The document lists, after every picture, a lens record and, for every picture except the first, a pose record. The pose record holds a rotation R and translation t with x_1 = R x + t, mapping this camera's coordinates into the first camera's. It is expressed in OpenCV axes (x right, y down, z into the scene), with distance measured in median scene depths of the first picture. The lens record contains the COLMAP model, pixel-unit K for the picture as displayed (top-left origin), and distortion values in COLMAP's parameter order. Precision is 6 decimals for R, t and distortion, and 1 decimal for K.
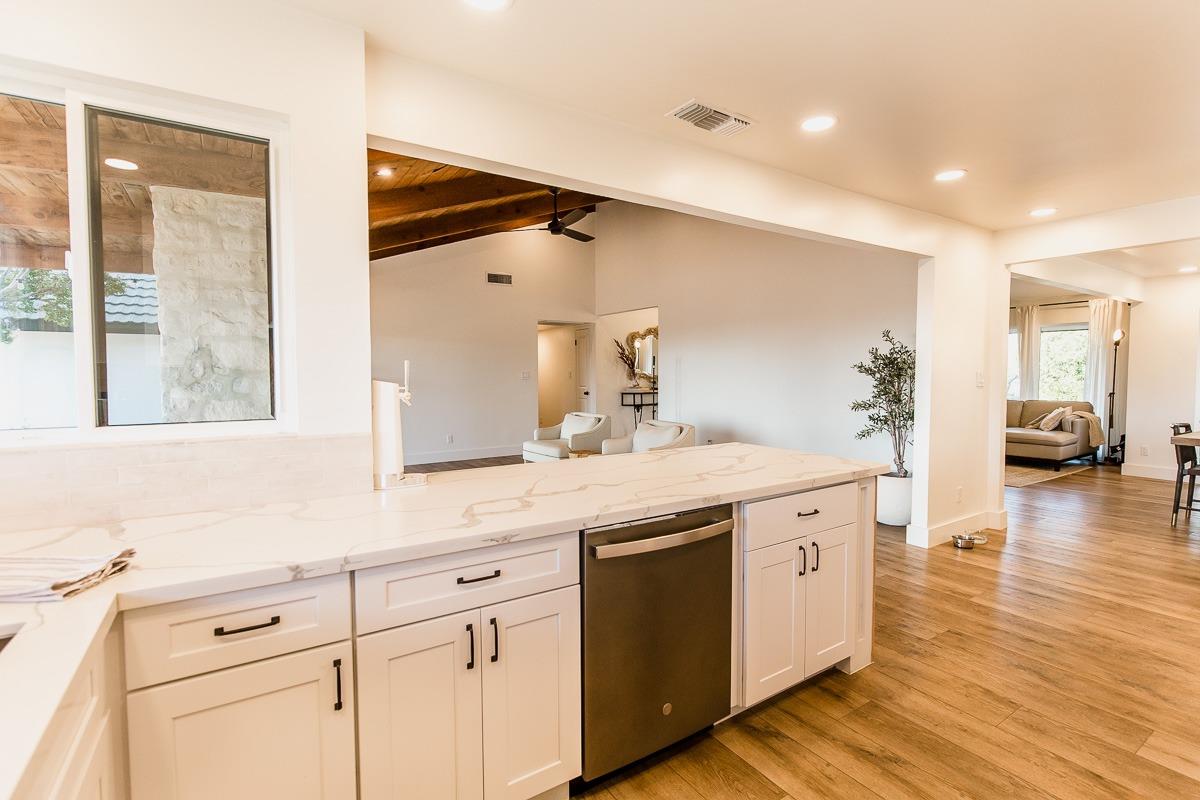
lens RADIAL K [[559.2, 0, 604.0], [0, 559.2, 396.8], [0, 0, 1]] dist [-0.003905, -0.000595]
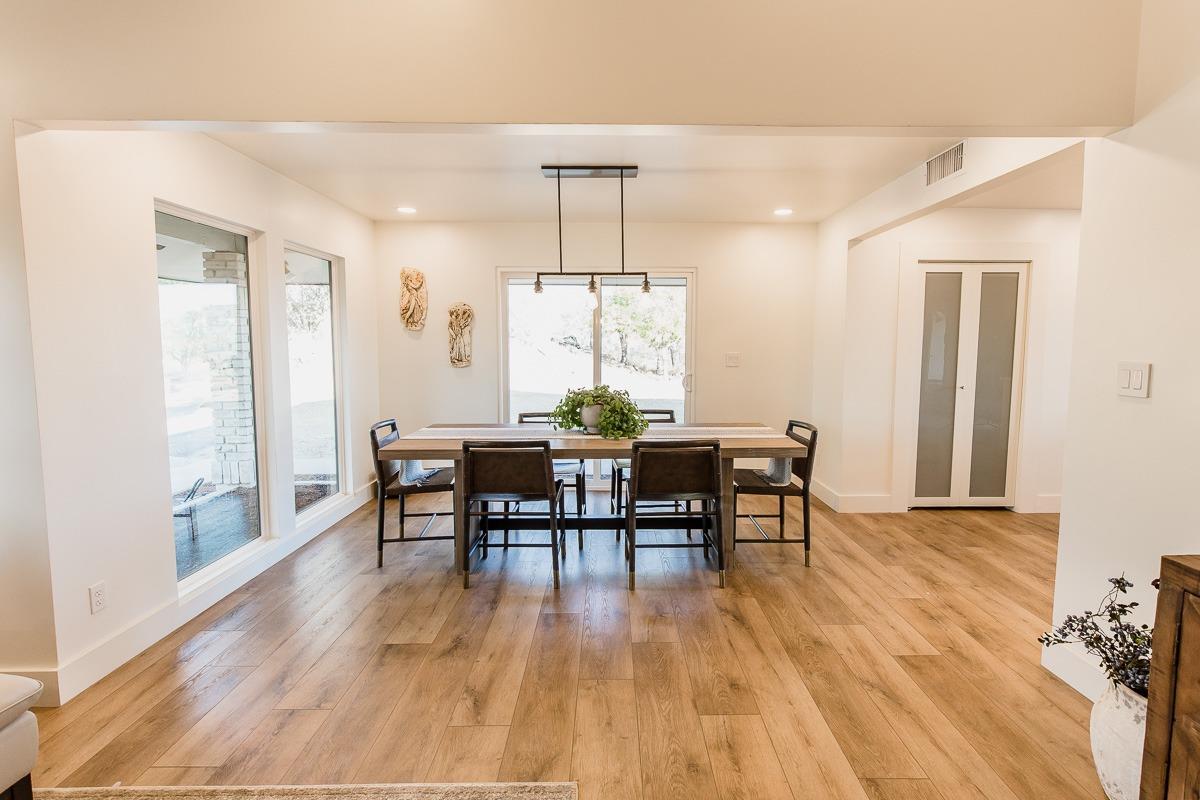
lens RADIAL K [[565.5, 0, 616.5], [0, 565.5, 389.0], [0, 0, 1]] dist [0.000736, 0.000362]
pose [[-0.842737, -0.045878, 0.536367, 2.089997], [0.022073, 0.992579, 0.119582, -0.236909], [-0.537873, 0.112616, -0.835470, 4.313798]]
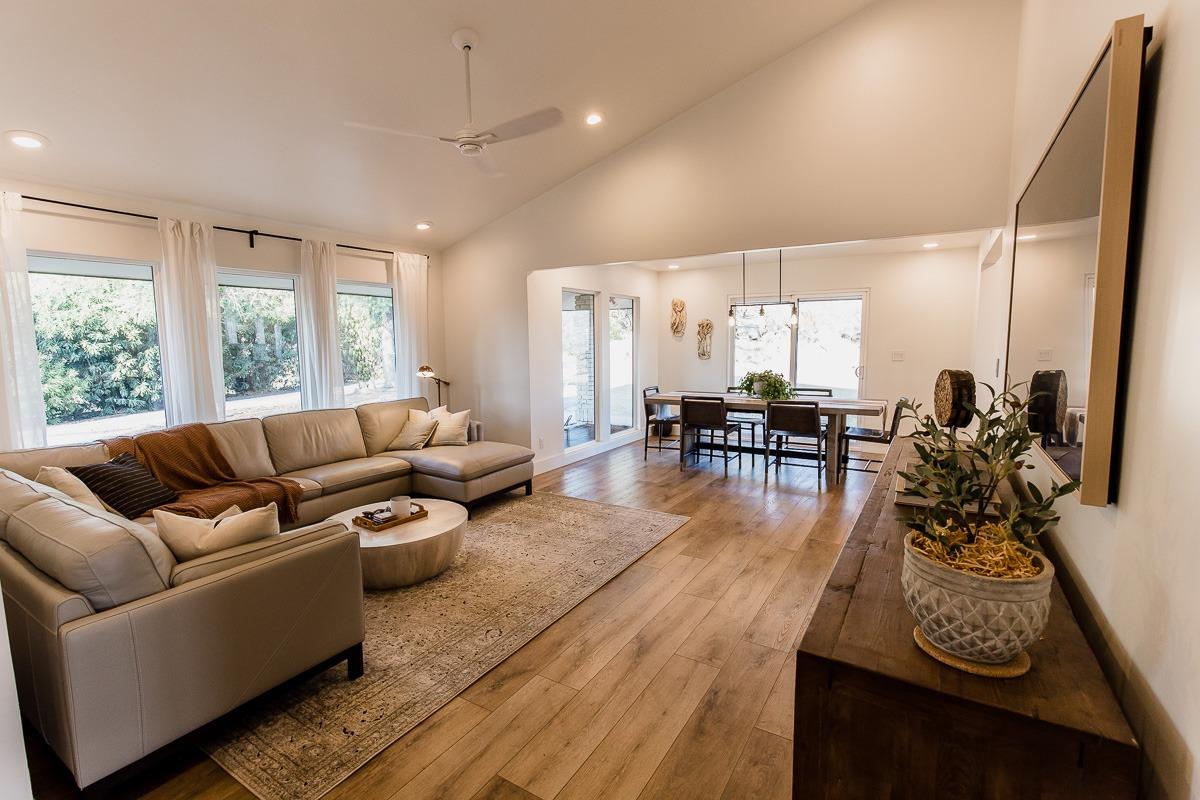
lens RADIAL K [[544.1, 0, 604.7], [0, 544.1, 398.9], [0, 0, 1]] dist [0.000612, 0.000176]
pose [[-0.426438, -0.095938, 0.899415, 0.610858], [0.048720, 0.990479, 0.128751, -0.310841], [-0.903204, 0.098724, -0.417704, 4.950193]]
